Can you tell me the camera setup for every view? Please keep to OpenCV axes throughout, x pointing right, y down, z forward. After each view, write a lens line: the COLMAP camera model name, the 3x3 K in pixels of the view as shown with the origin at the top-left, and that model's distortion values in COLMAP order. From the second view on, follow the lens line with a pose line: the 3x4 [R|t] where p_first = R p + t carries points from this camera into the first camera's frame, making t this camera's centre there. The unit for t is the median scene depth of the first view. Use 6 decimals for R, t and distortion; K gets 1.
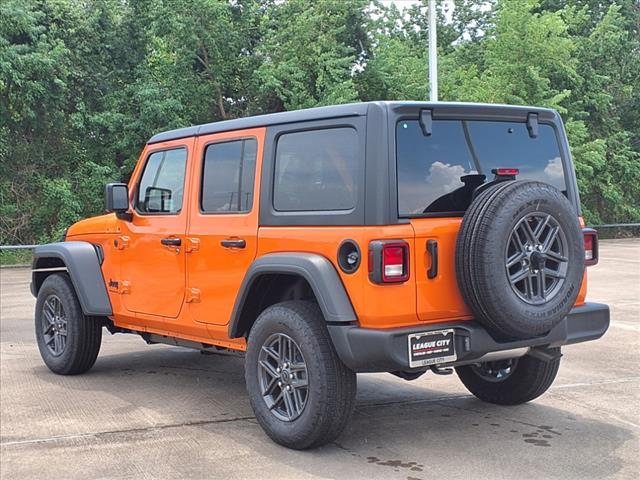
lens RADIAL K [[1005.6, 0, 318.9], [0, 1005.6, 237.9], [0, 0, 1]] dist [-0.010228, 0.000000]
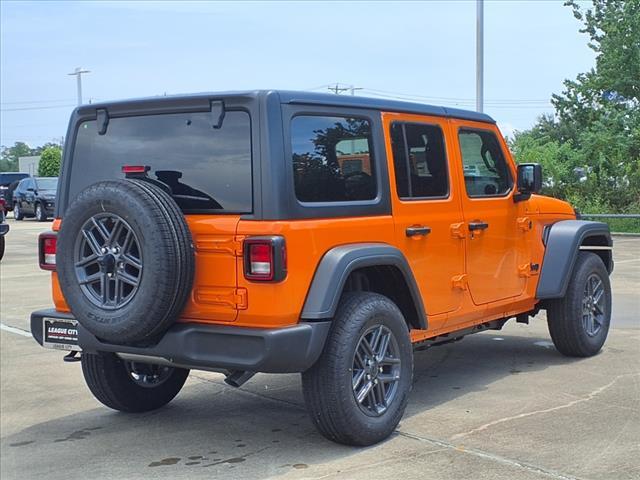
lens RADIAL K [[1005.6, 0, 319.1], [0, 1005.6, 242.3], [0, 0, 1]] dist [-0.010228, 0.000000]
pose [[0.357945, 0.069848, -0.931126, 1.191091], [-0.034859, 0.997503, 0.061426, -0.063549], [0.933092, 0.010470, 0.359486, 0.859250]]
